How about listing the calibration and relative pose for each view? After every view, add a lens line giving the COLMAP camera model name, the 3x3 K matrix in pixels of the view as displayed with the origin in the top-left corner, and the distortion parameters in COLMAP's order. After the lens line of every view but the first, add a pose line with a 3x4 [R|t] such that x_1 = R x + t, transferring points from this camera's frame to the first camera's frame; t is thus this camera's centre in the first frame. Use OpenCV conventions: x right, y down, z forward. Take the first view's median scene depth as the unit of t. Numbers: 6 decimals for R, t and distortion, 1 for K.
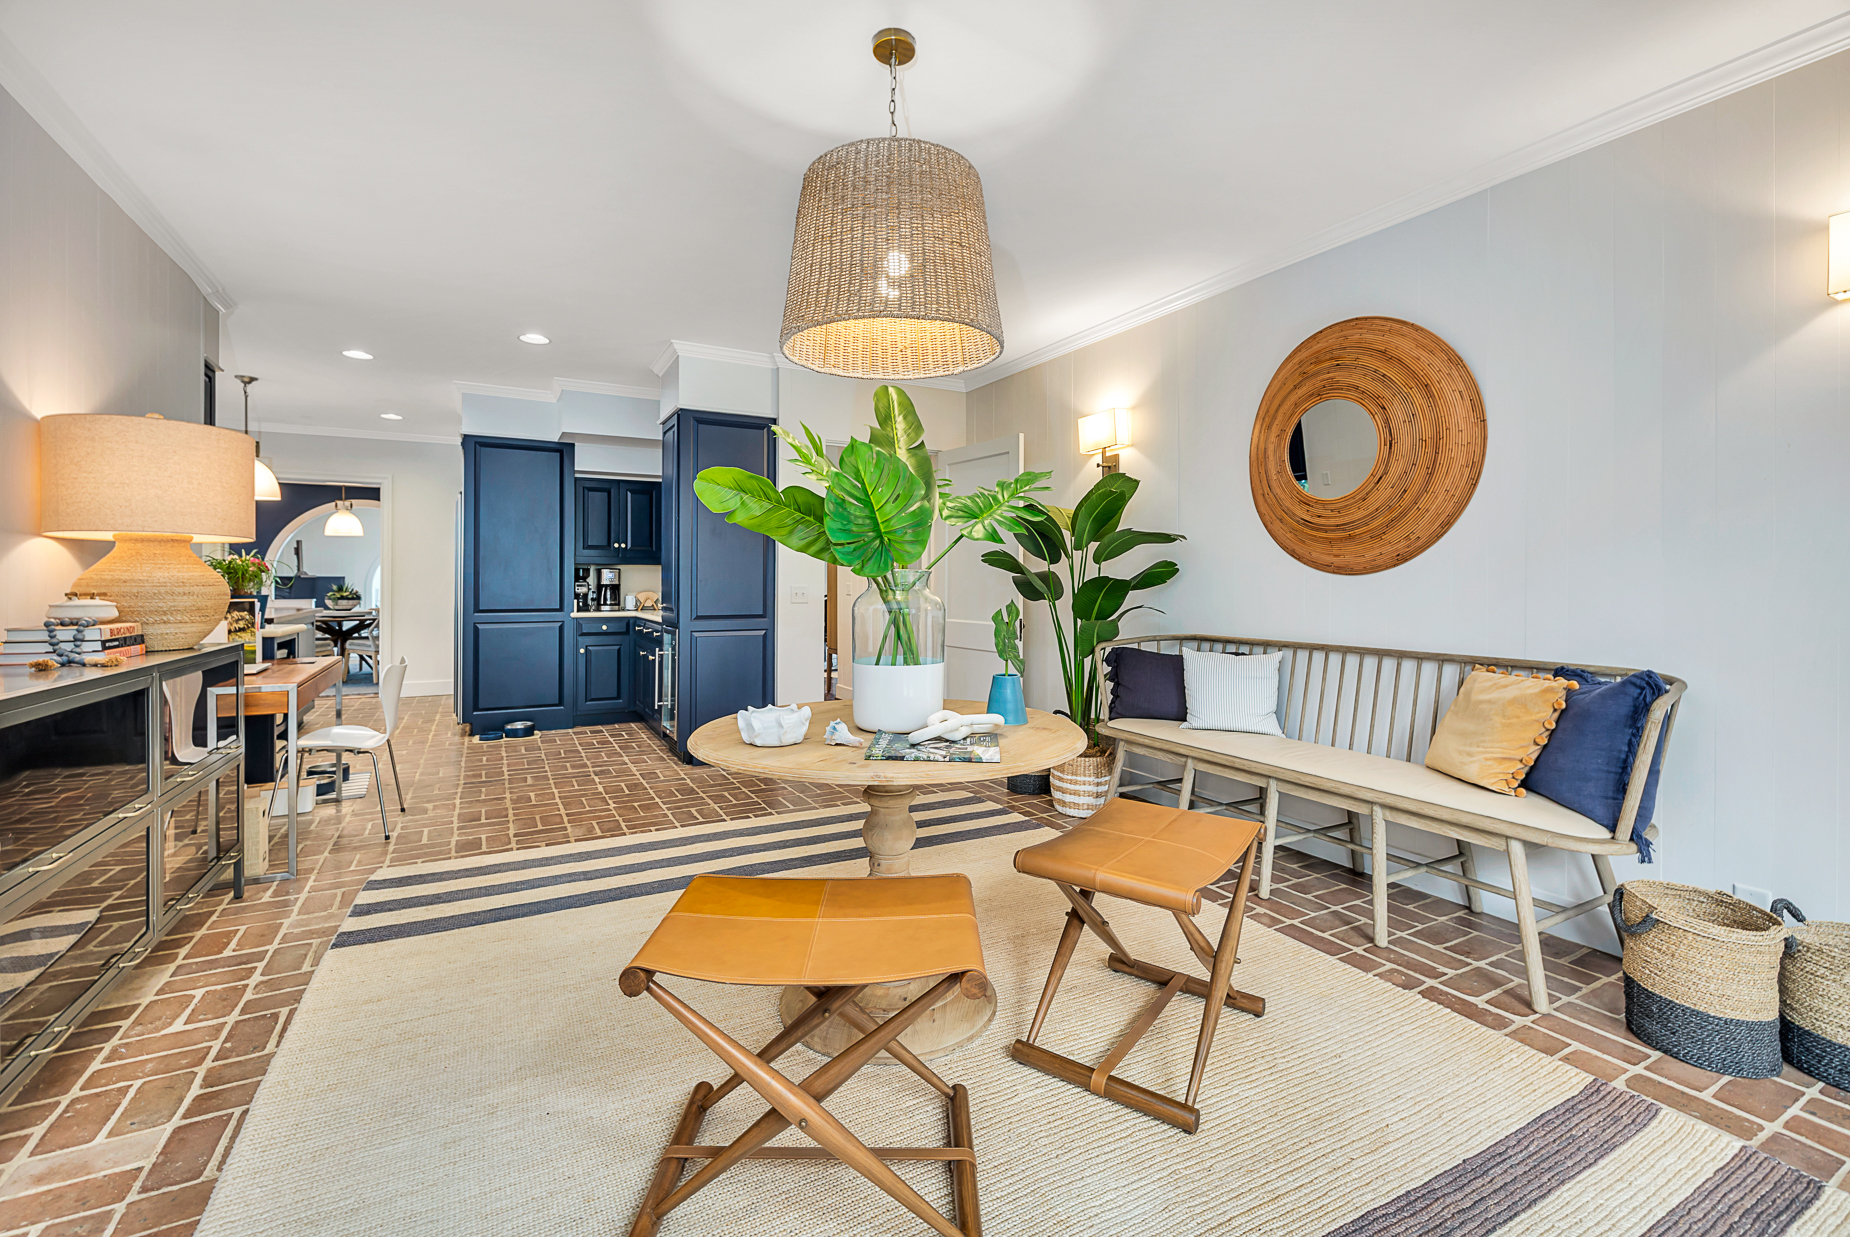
lens RADIAL K [[791.4, 0, 914.4], [0, 791.4, 577.3], [0, 0, 1]] dist [-0.000942, 0.000174]
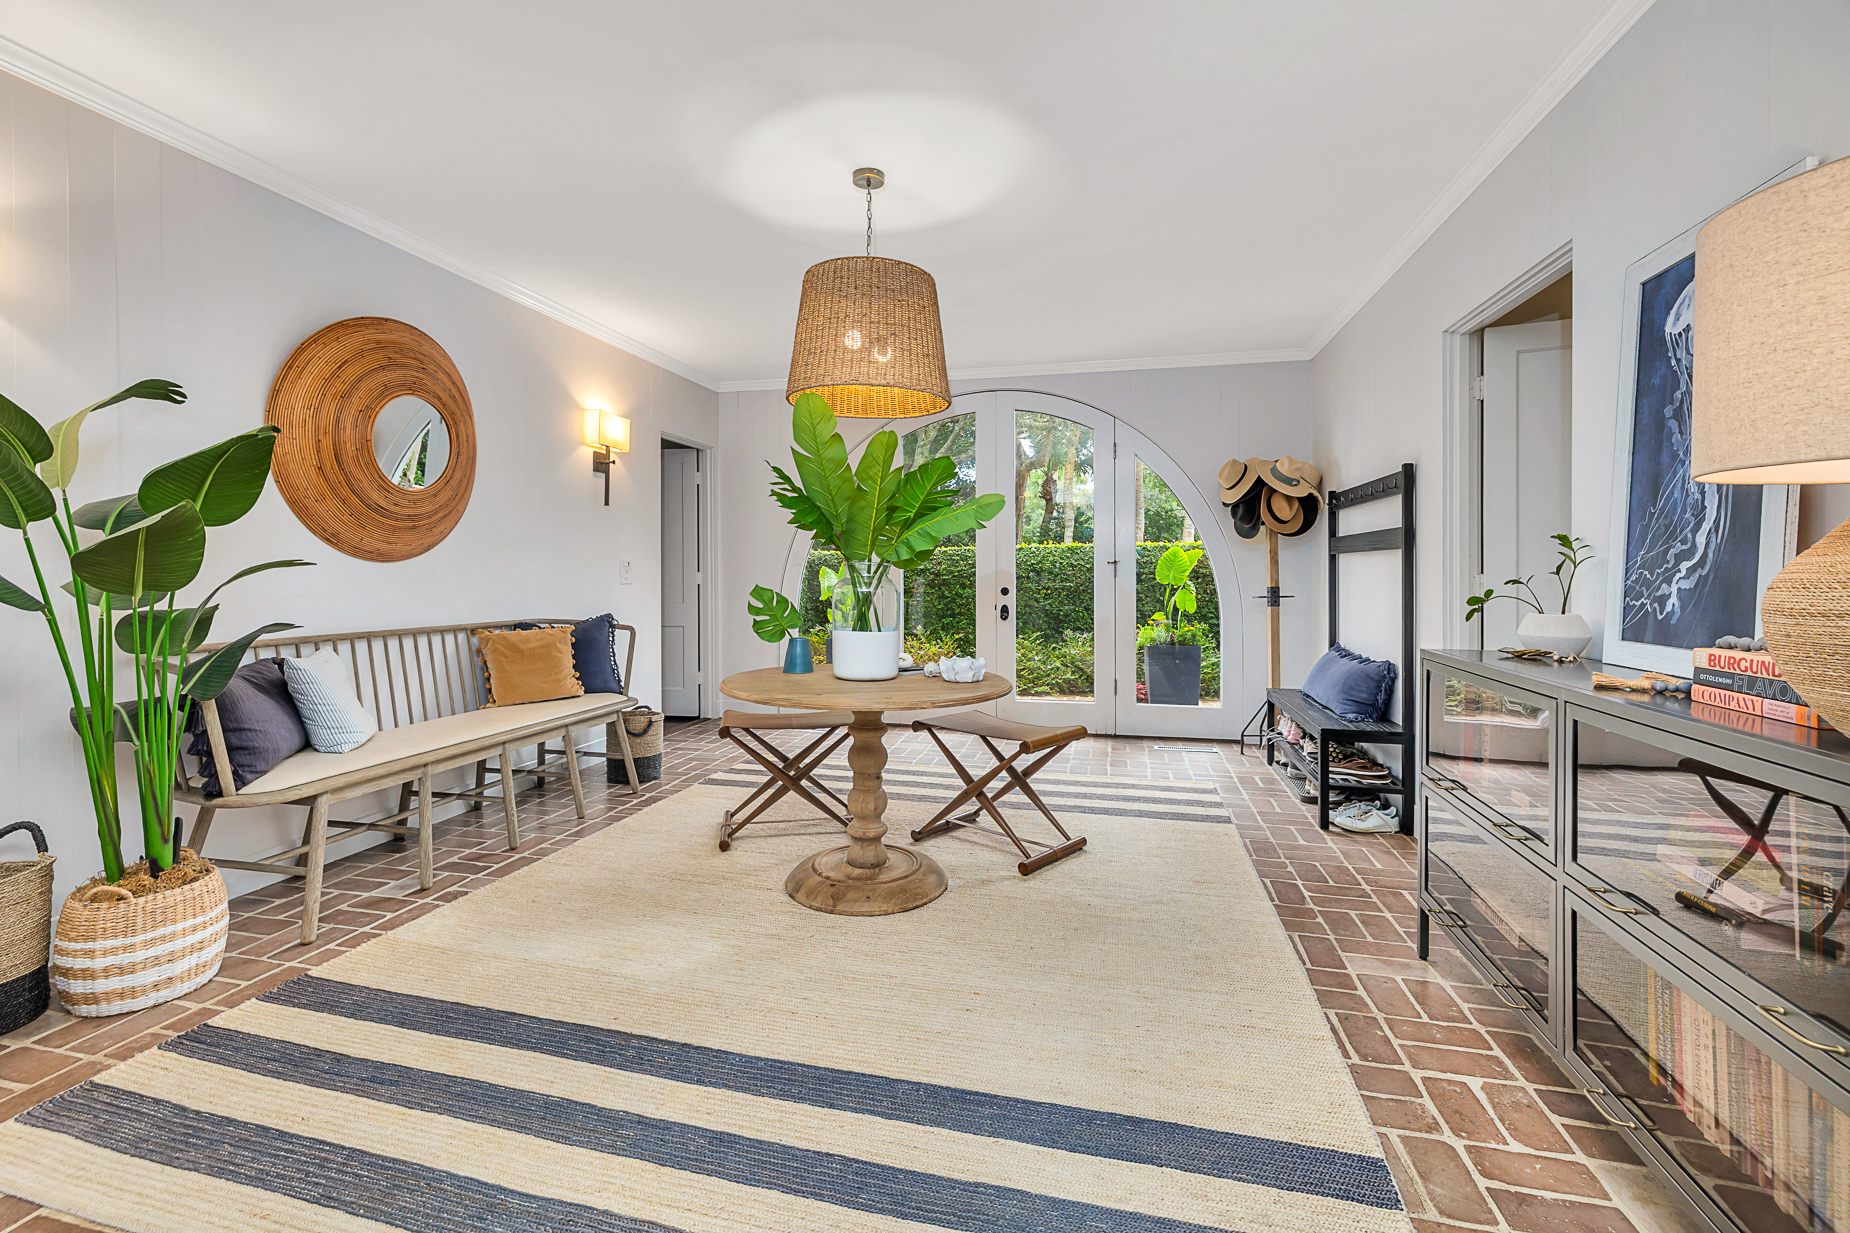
lens RADIAL K [[791.4, 0, 914.4], [0, 791.4, 575.3], [0, 0, 1]] dist [-0.000942, 0.000174]
pose [[-0.736584, -0.008064, 0.676298, -0.919812], [-0.009680, 0.999952, 0.001381, 0.008639], [-0.676277, -0.005529, -0.736627, 1.781918]]
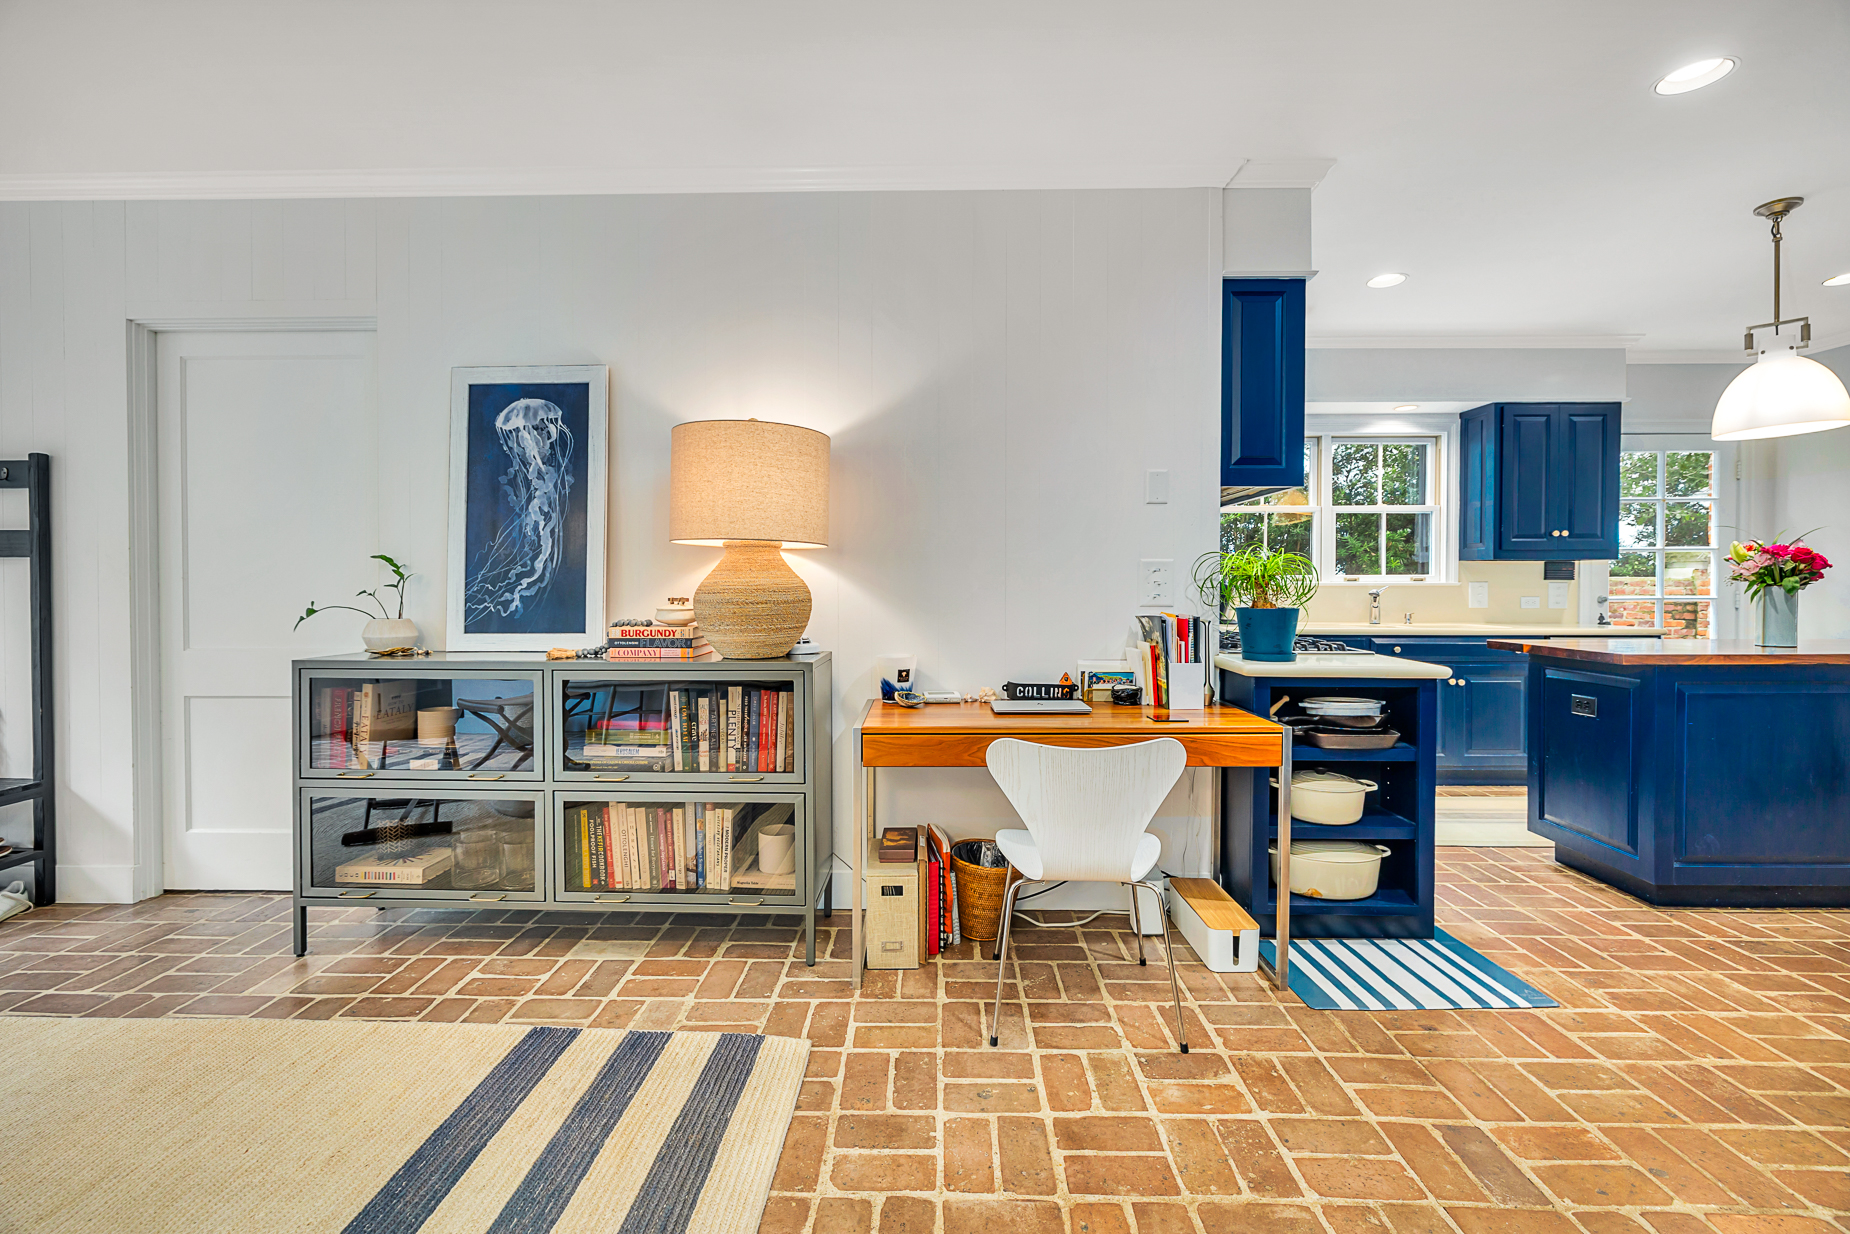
lens RADIAL K [[776.1, 0, 926.4], [0, 776.1, 593.1], [0, 0, 1]] dist [0.000053, 0.000147]
pose [[-0.495087, 0.005619, -0.868825, -0.243165], [0.005239, 0.999980, 0.003482, 0.010613], [0.868827, -0.002827, -0.495107, 1.834007]]
